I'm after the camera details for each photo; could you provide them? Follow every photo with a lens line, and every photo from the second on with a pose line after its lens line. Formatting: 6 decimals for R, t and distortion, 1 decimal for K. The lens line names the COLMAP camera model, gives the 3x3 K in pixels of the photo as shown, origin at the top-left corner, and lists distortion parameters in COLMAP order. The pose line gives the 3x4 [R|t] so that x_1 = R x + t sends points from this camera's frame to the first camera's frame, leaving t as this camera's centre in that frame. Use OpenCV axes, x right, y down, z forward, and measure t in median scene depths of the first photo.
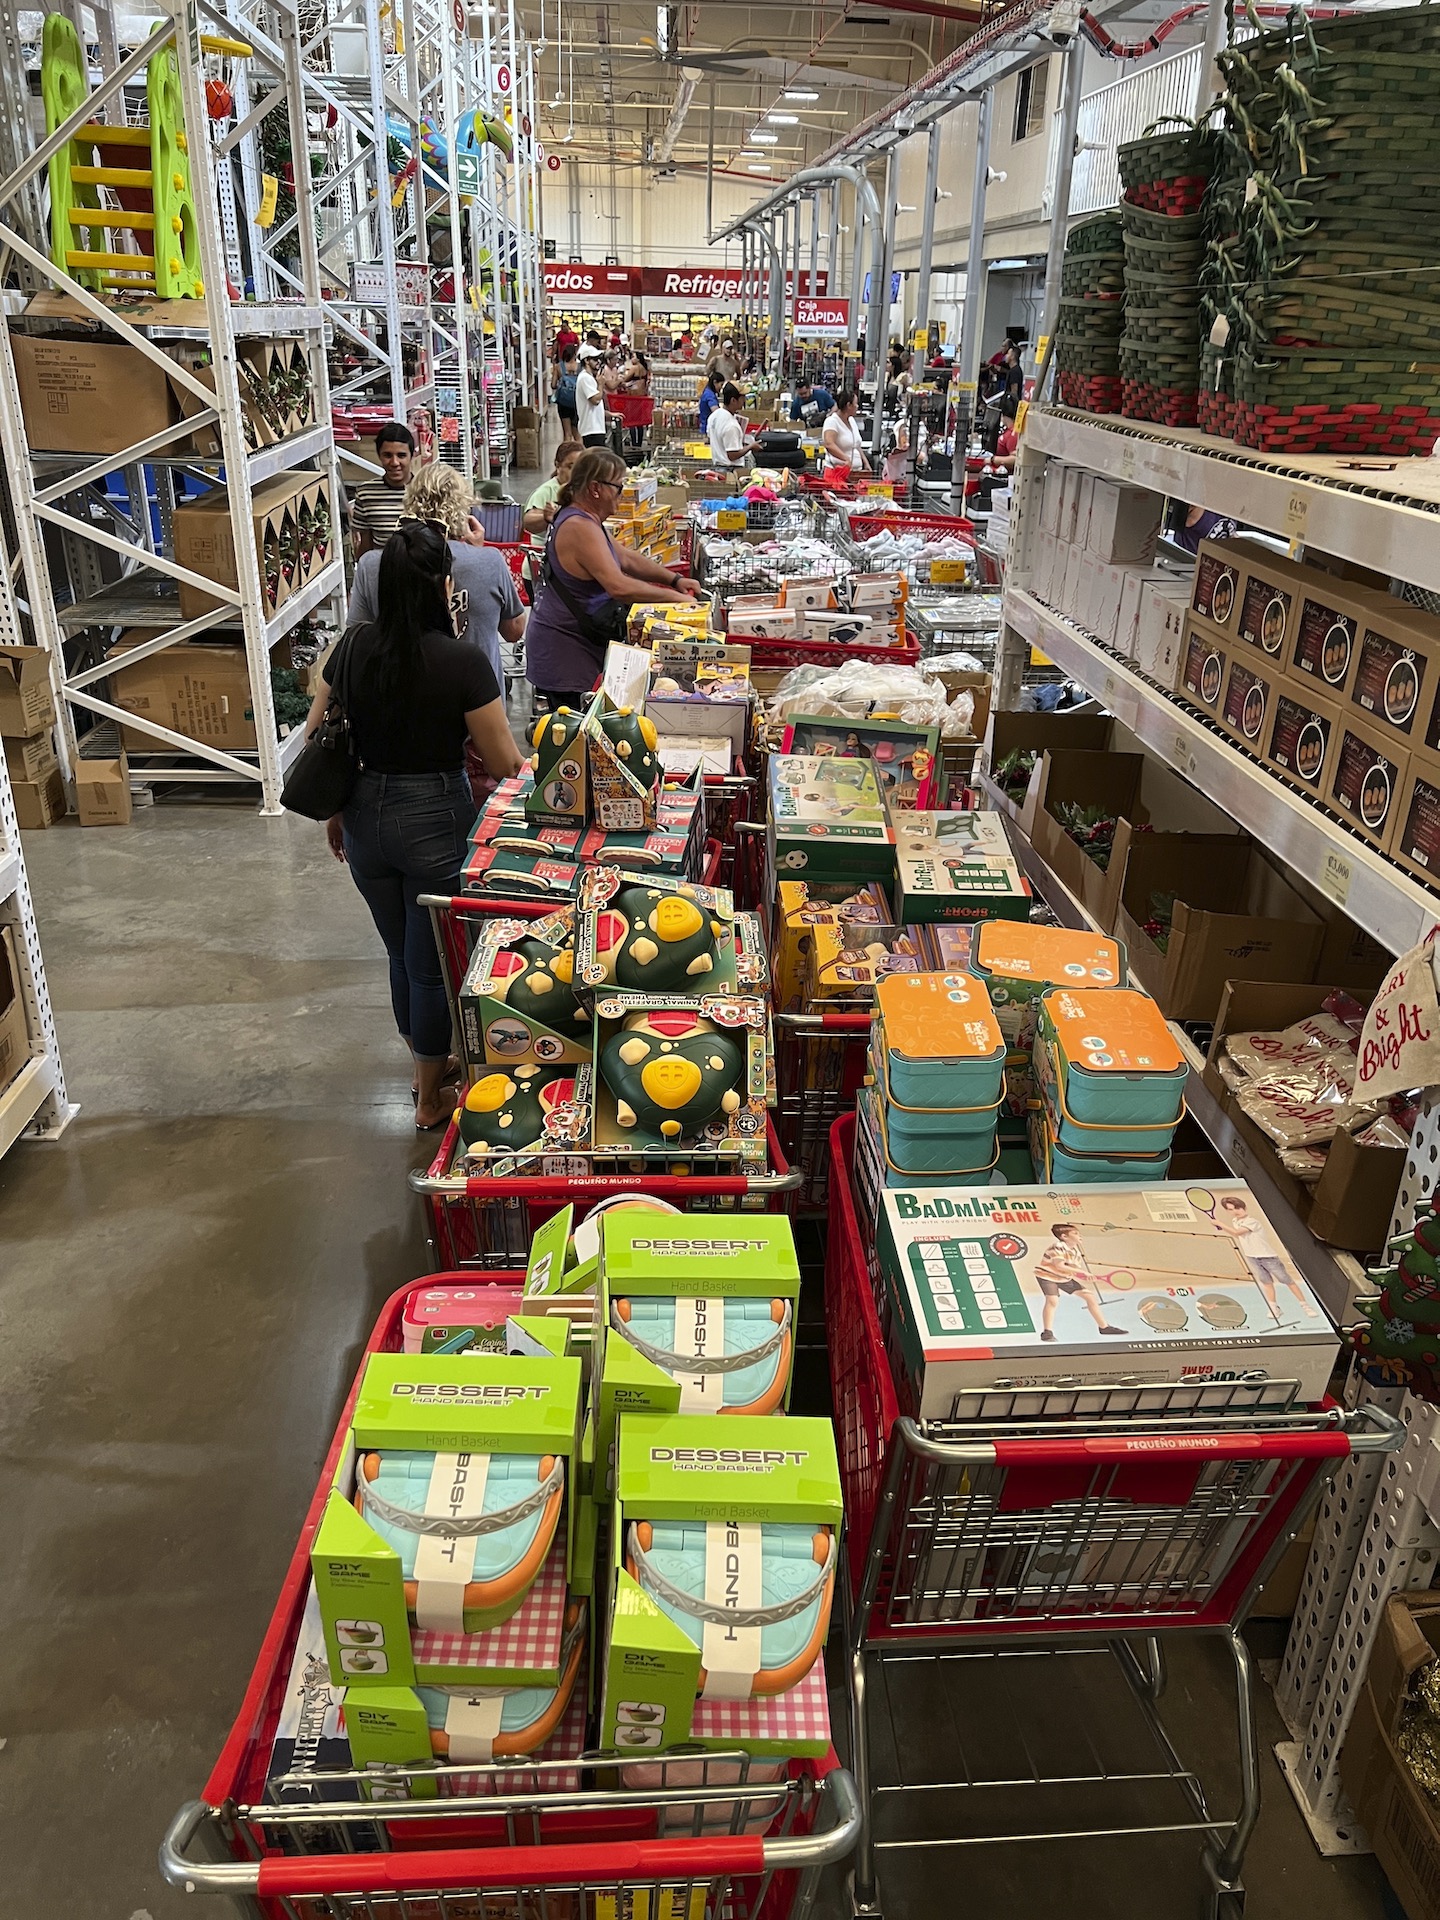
lens RADIAL K [[1444.8, 0, 721.8], [0, 1444.8, 963.6], [0, 0, 1]] dist [0.040172, -0.044152]
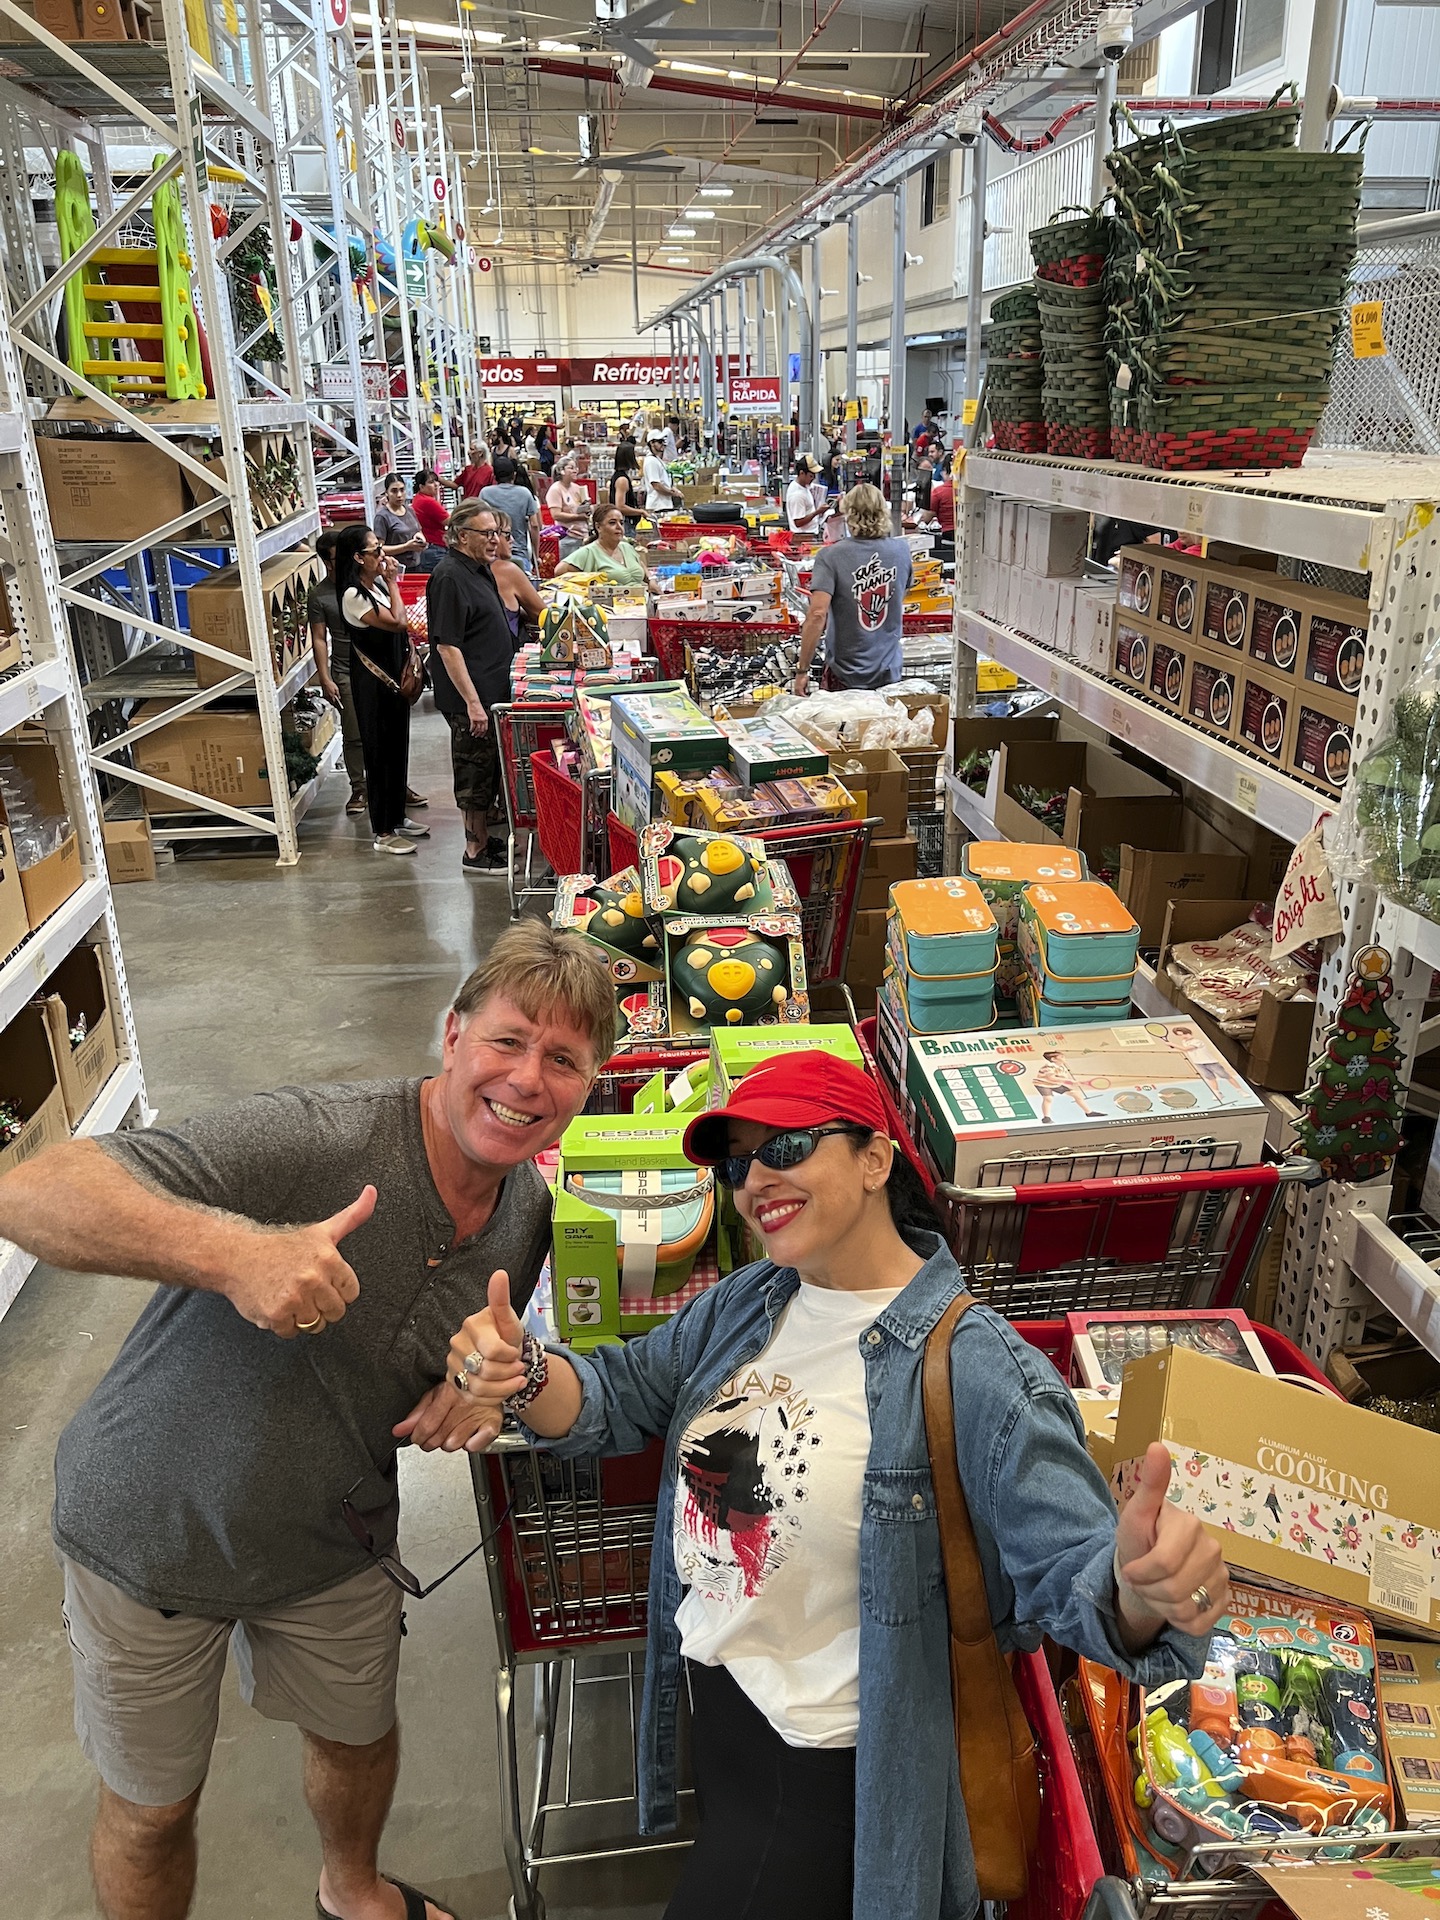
lens RADIAL K [[1444.8, 0, 727.5], [0, 1444.8, 956.2], [0, 0, 1]] dist [0.040172, -0.044152]
pose [[0.997754, -0.057587, 0.034207, -0.043642], [0.059344, 0.996841, -0.052793, 0.069696], [-0.031059, 0.054705, 0.998019, -0.132769]]
